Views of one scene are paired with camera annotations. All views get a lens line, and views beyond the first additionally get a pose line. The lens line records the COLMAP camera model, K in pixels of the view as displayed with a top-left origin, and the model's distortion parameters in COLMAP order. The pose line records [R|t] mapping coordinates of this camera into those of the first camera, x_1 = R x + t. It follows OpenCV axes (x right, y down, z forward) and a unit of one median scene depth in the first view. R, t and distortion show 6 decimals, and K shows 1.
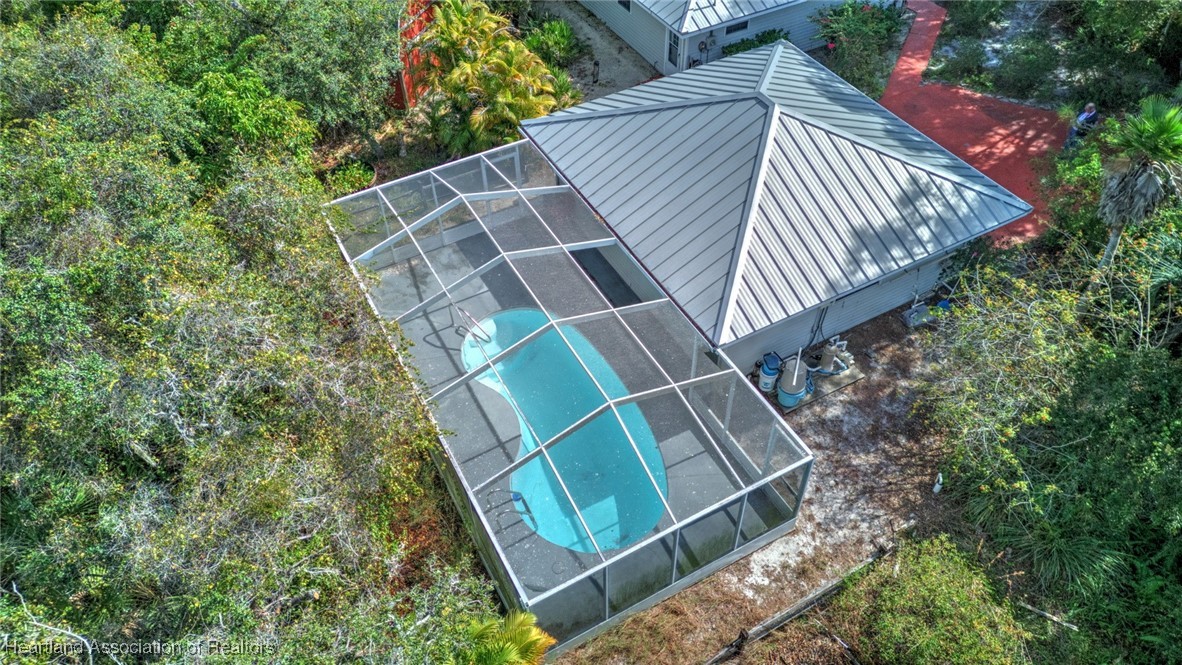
lens RADIAL K [[850.2, 0, 592.1], [0, 850.2, 337.0], [0, 0, 1]] dist [0.030509, -0.016972]
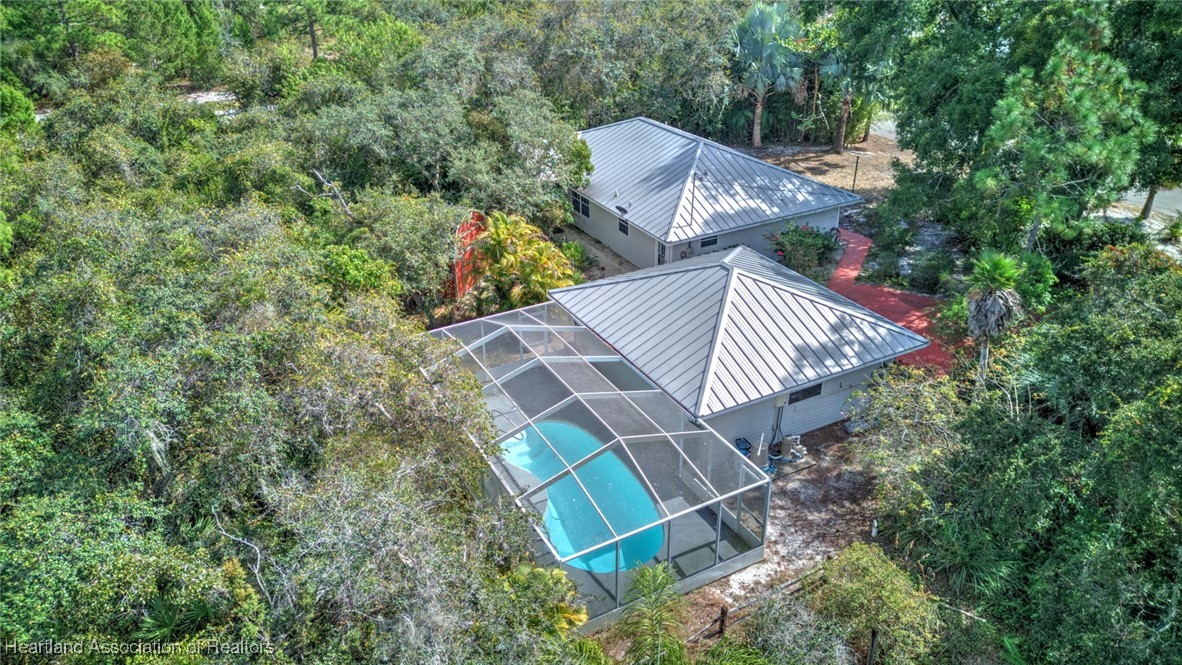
lens RADIAL K [[850.2, 0, 591.5], [0, 850.2, 330.8], [0, 0, 1]] dist [0.030509, -0.016972]
pose [[0.999996, 0.002775, 0.000984, -0.019660], [-0.002288, 0.942680, -0.333689, 0.289335], [-0.001853, 0.333686, 0.942683, -0.275893]]
